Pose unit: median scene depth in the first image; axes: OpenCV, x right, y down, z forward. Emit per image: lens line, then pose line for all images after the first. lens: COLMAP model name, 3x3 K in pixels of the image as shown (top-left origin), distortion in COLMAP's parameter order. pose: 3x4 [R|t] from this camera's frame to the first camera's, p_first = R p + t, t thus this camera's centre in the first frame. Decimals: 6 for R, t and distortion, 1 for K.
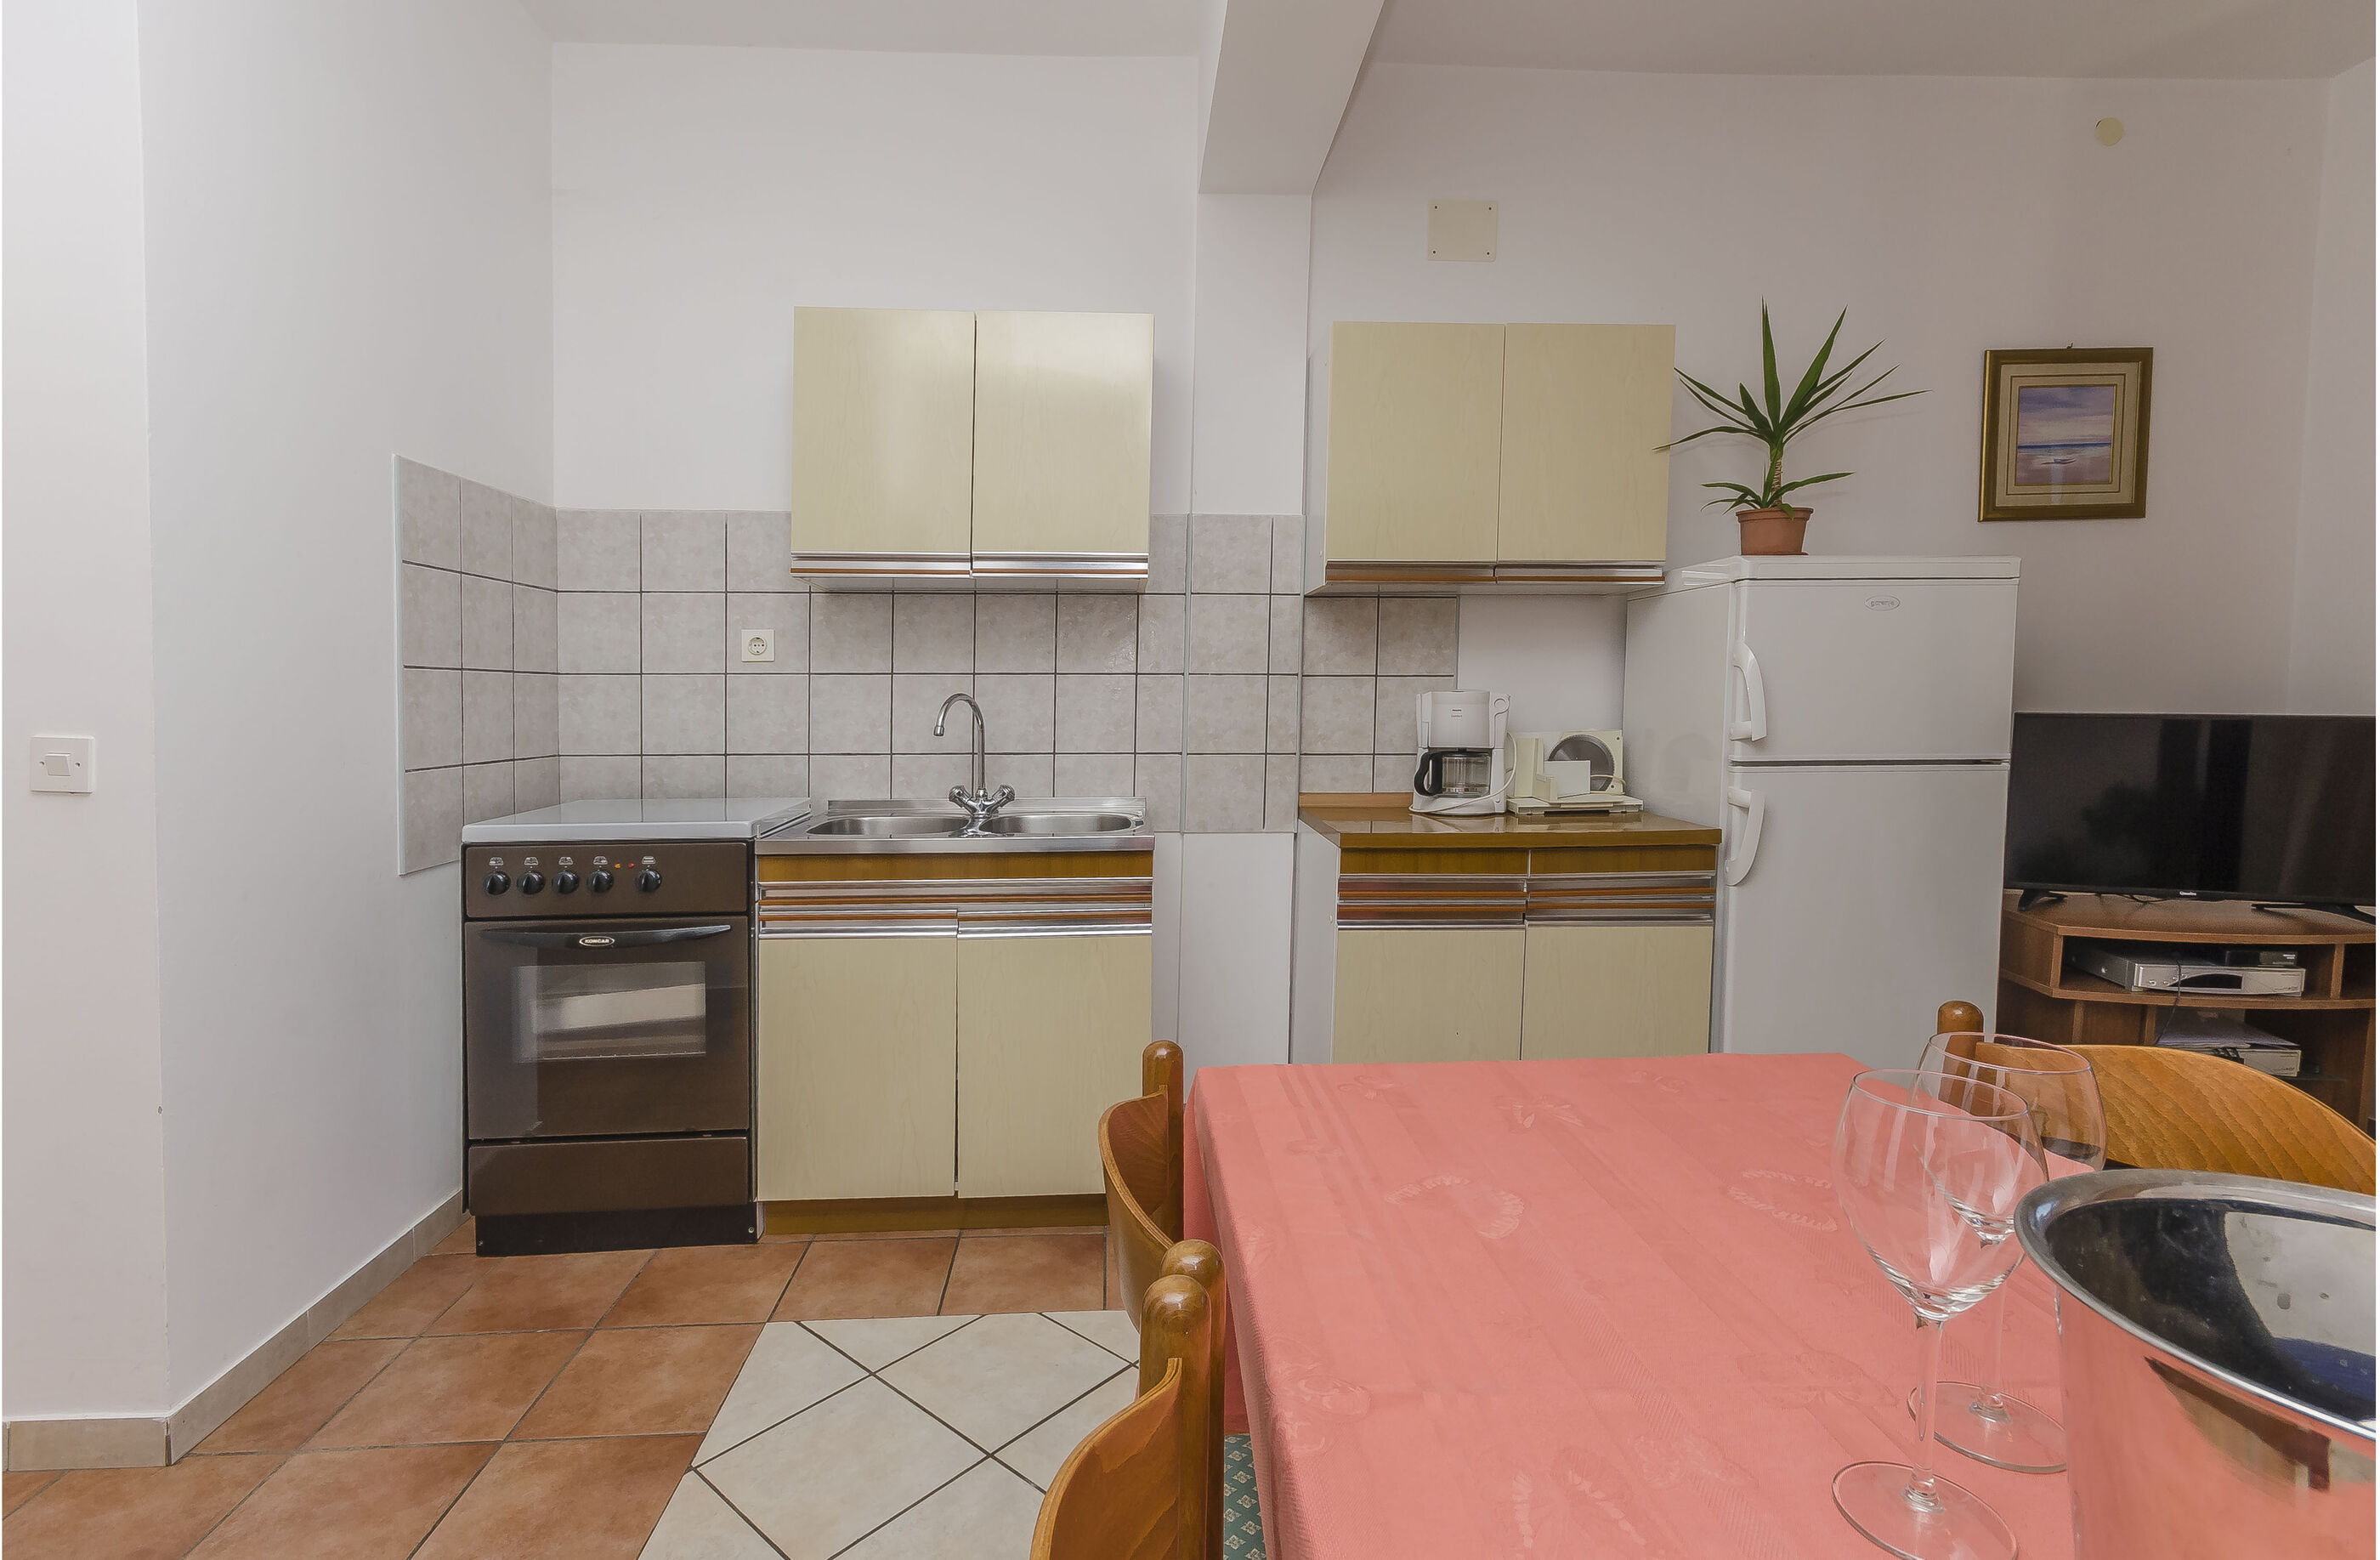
lens RADIAL K [[1125.3, 0, 1216.3], [0, 1125.3, 752.3], [0, 0, 1]] dist [0.004091, 0.000988]
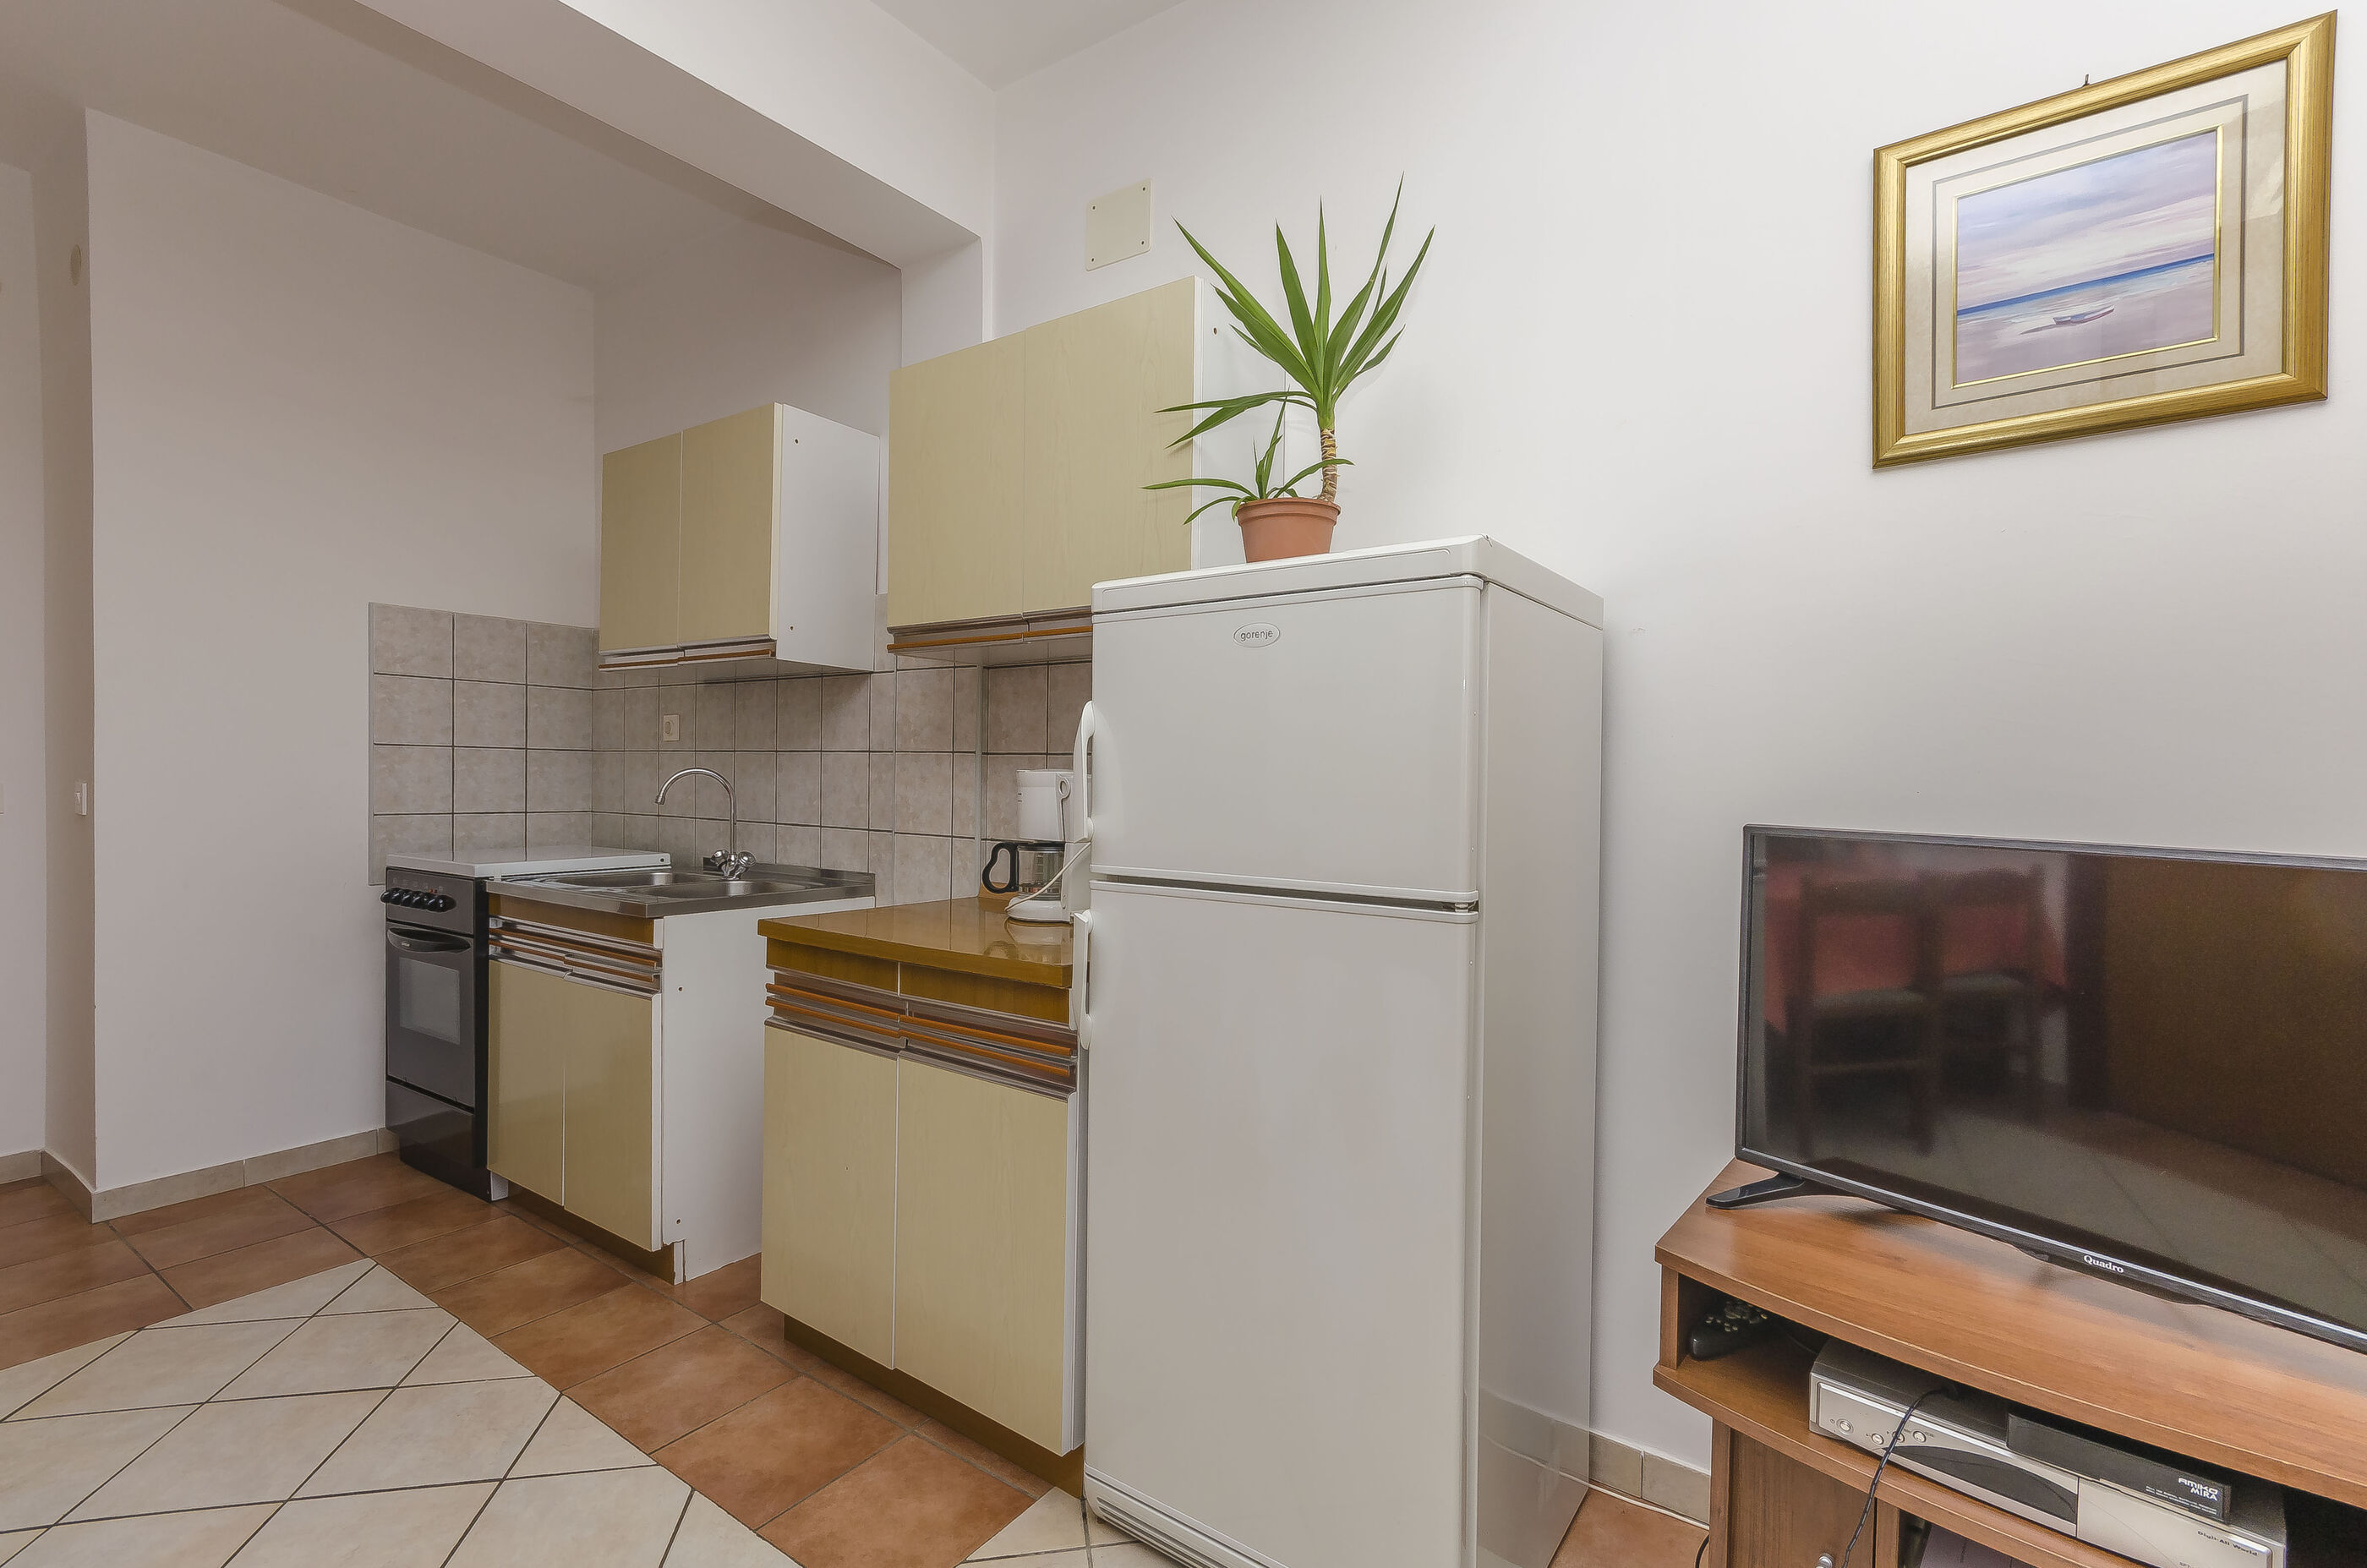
lens RADIAL K [[1088.6, 0, 1183.5], [0, 1088.6, 784.0], [0, 0, 1]] dist [0.000864, 0.001080]
pose [[0.784584, 0.019539, -0.619714, 0.822152], [-0.044243, 0.998720, -0.024524, -0.031023], [0.618442, 0.046659, 0.784444, 0.440090]]
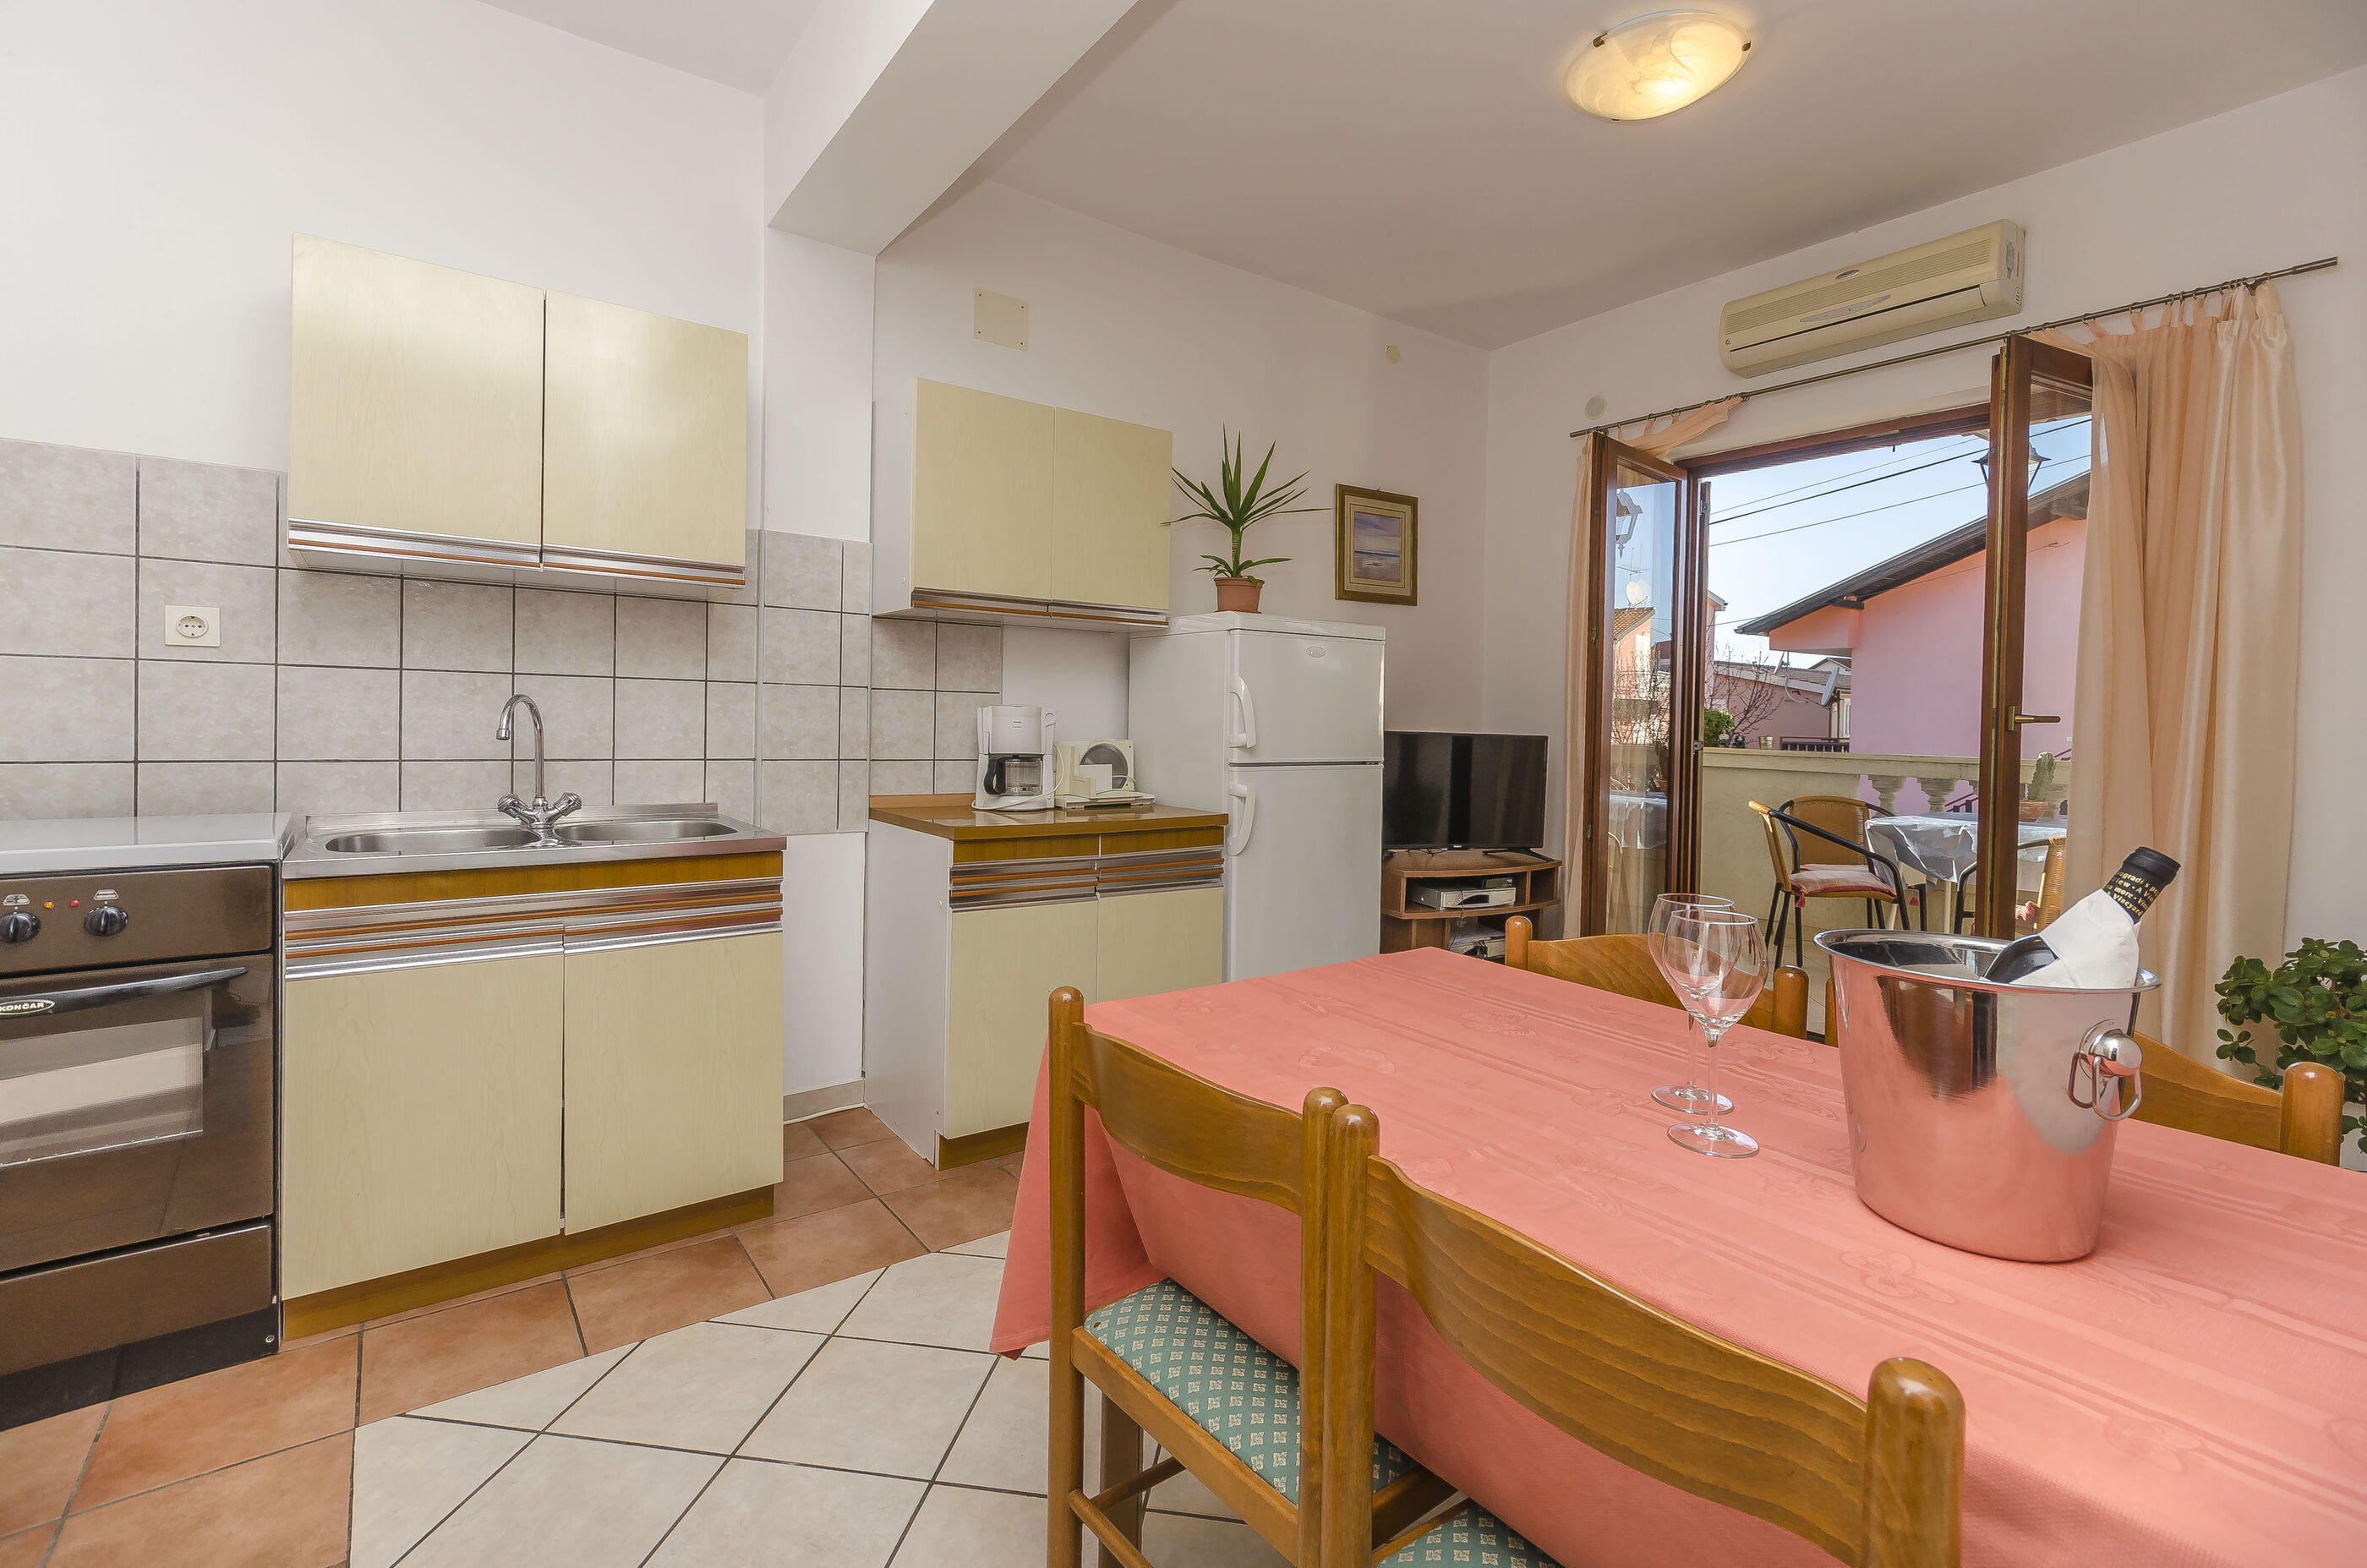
lens RADIAL K [[1023.9, 0, 1171.7], [0, 1023.9, 733.9], [0, 0, 1]] dist [0.001383, 0.000389]
pose [[0.842586, 0.011905, 0.538431, -0.232305], [0.005252, 0.999526, -0.030319, 0.008811], [-0.538537, 0.028374, 0.842124, 0.004997]]
